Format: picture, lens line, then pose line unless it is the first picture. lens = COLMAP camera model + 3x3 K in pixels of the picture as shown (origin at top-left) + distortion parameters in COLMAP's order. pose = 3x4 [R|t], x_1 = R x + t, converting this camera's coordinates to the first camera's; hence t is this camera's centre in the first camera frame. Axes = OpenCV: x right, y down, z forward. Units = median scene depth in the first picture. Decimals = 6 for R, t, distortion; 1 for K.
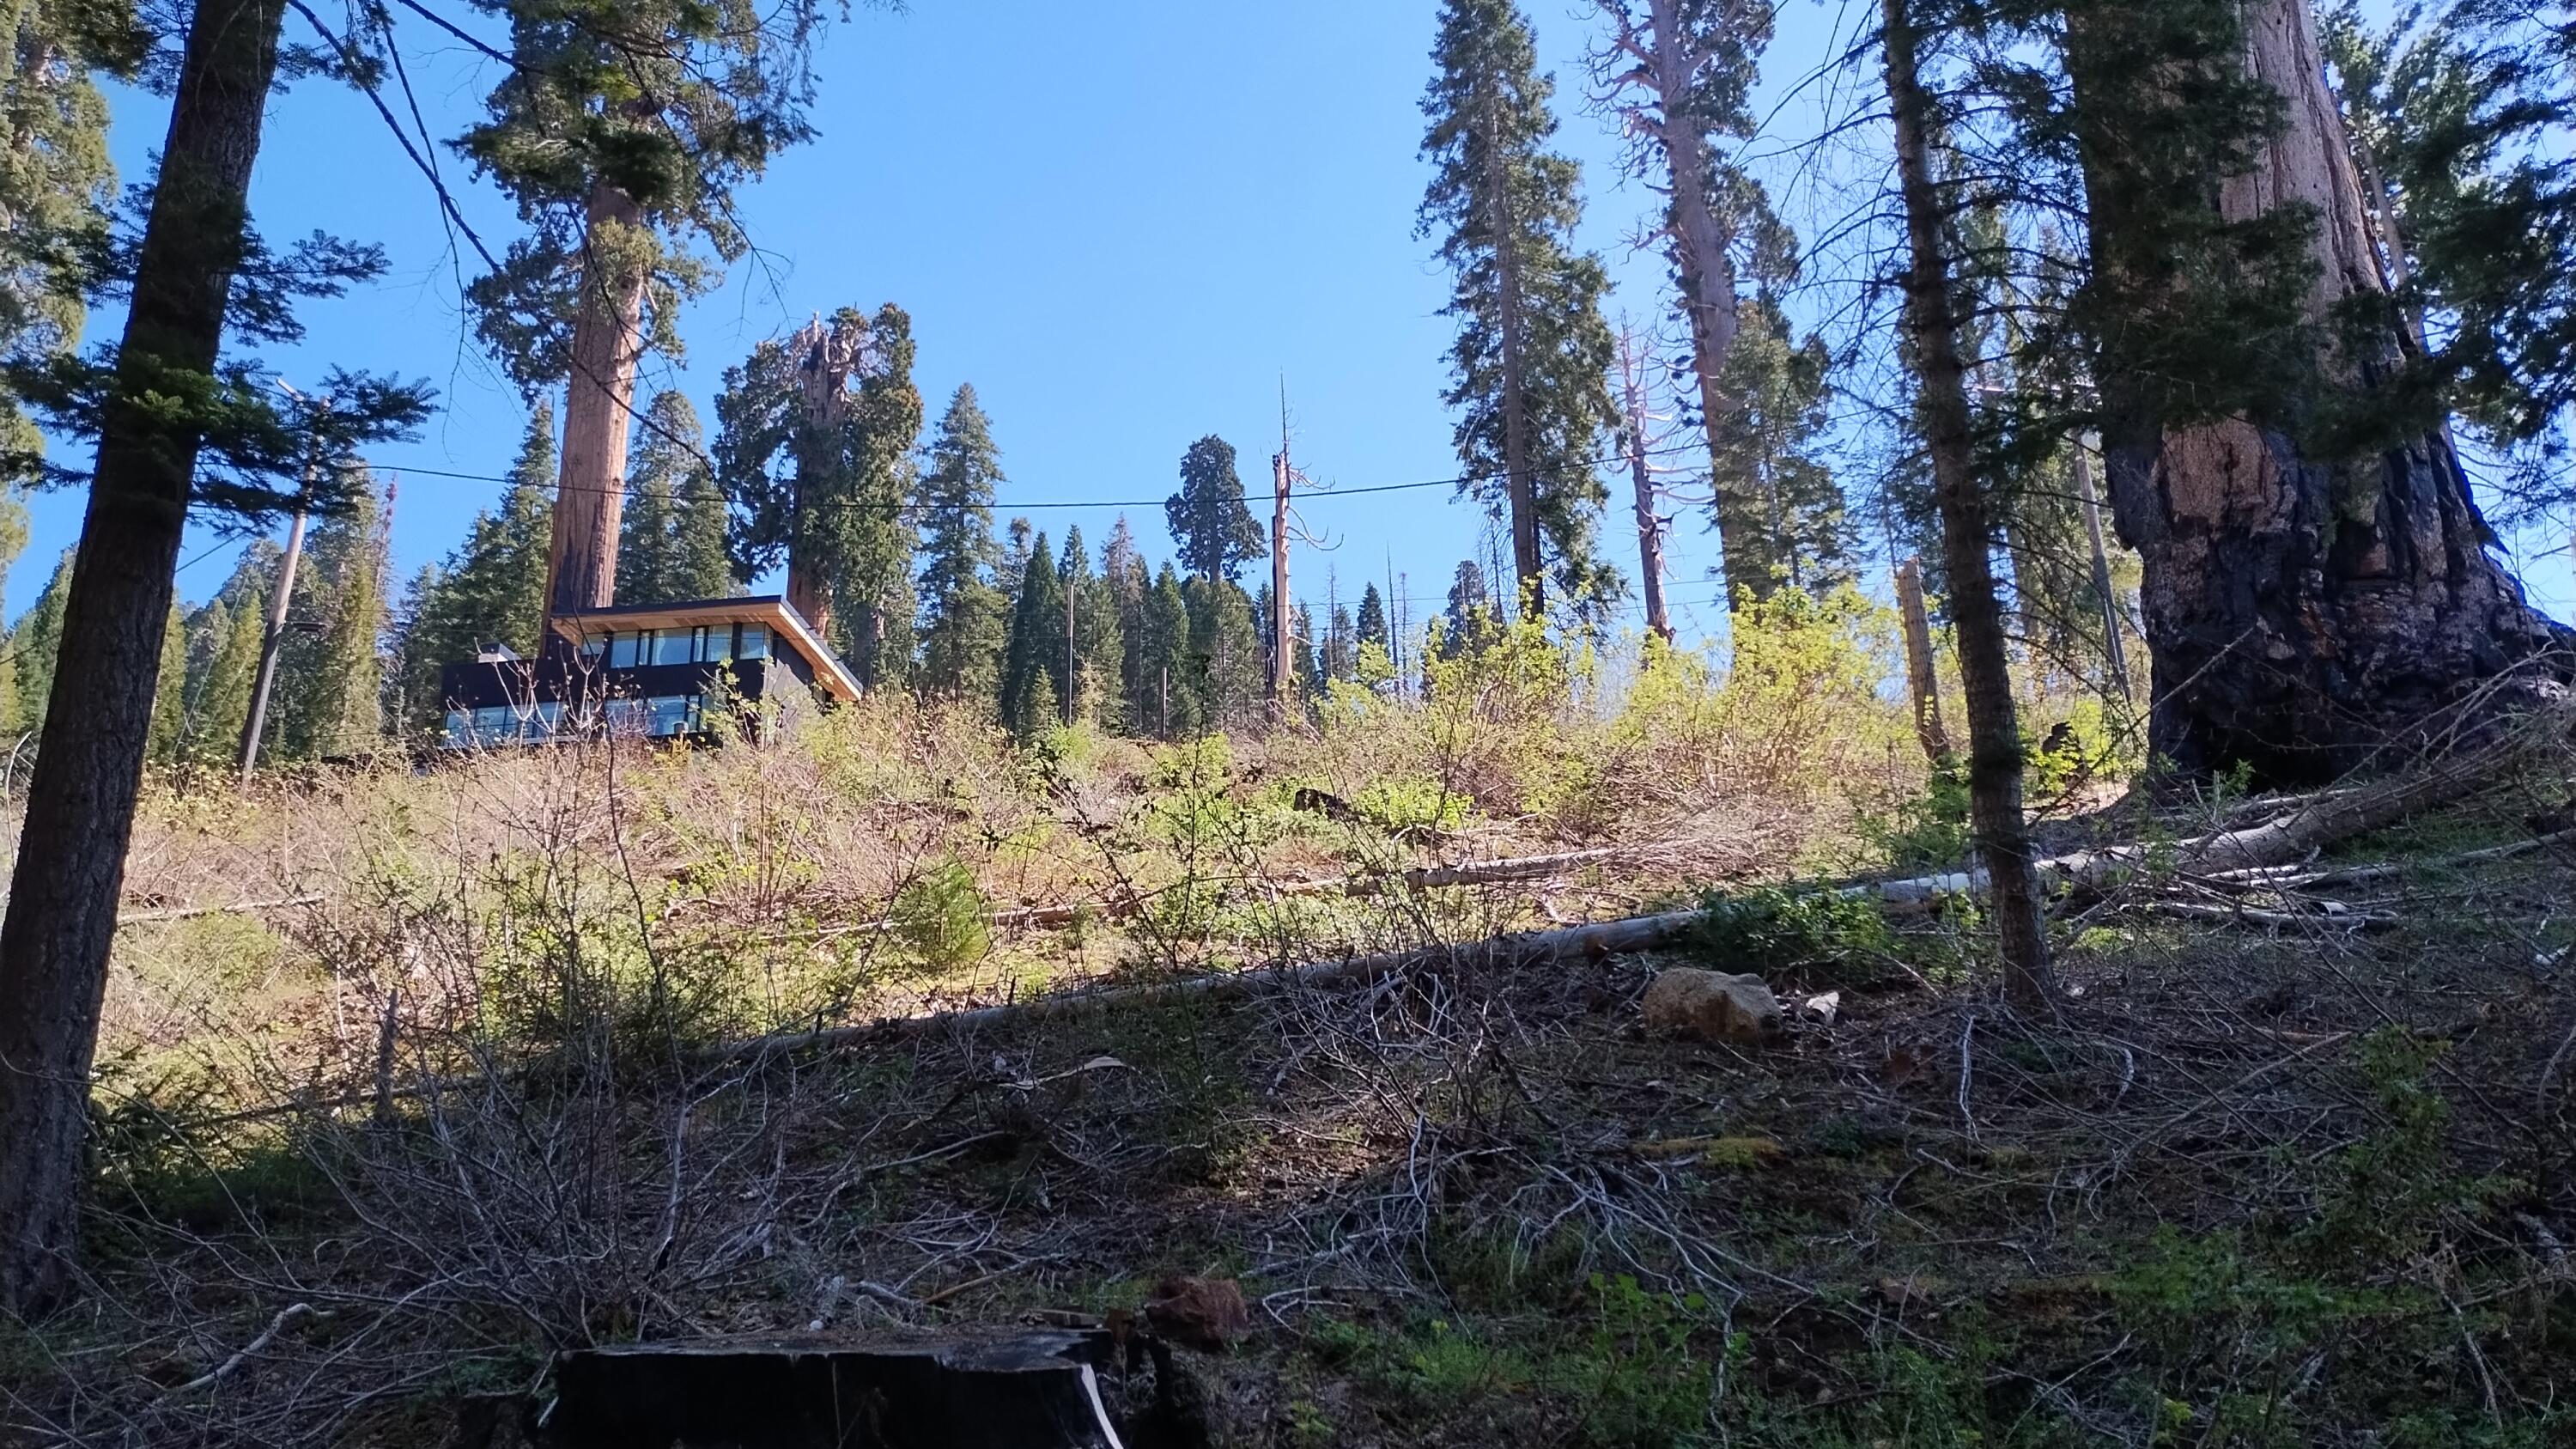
lens RADIAL K [[1905.8, 0, 1288.0], [0, 1905.8, 724.5], [0, 0, 1]] dist [0.087349, -0.120003]
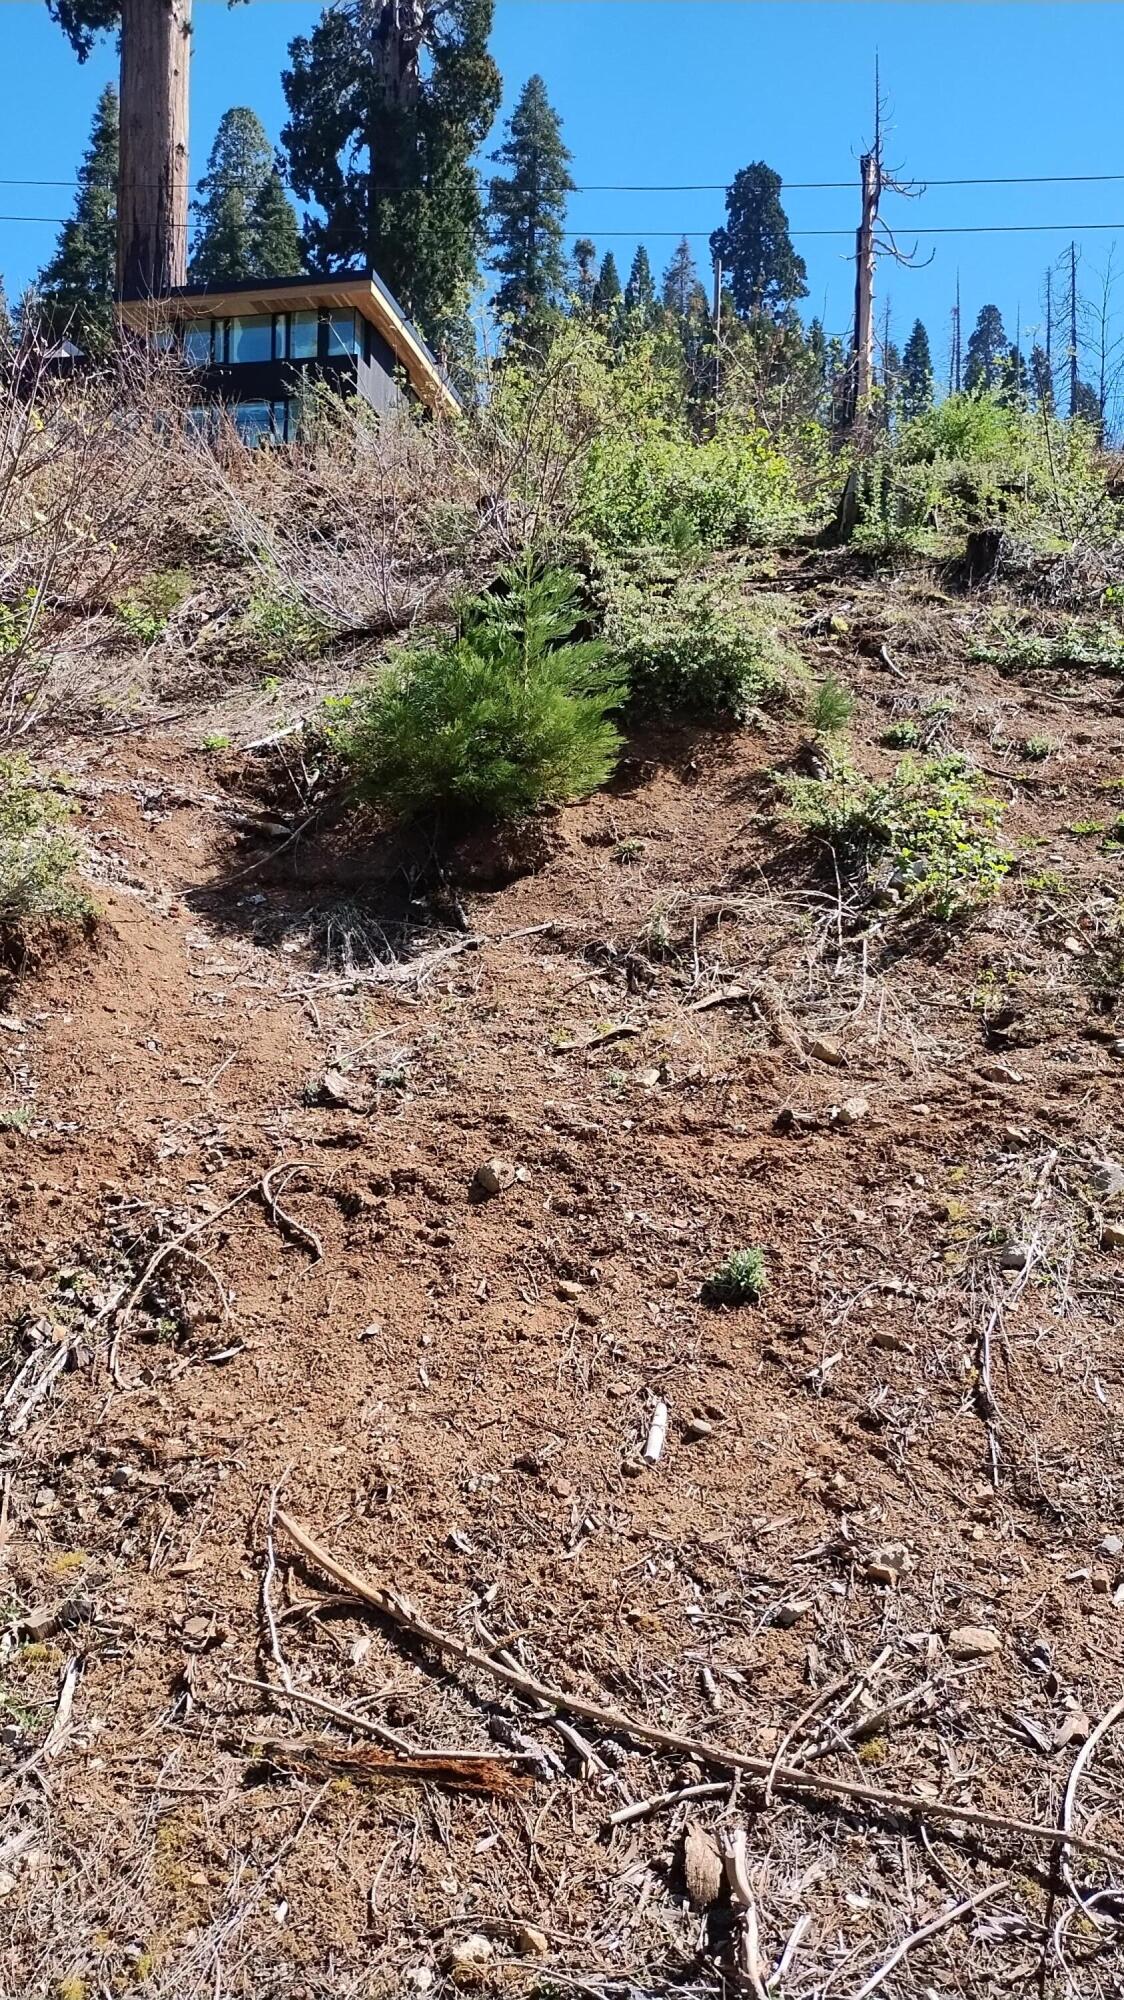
lens RADIAL K [[1482.1, 0, 562.0], [0, 1482.1, 1000.0], [0, 0, 1]] dist [0.045363, -0.003254]
pose [[0.992374, 0.053851, -0.110878, -0.057905], [-0.014176, 0.943413, 0.331318, 0.008435], [0.122446, -0.327220, 0.936982, 0.183552]]
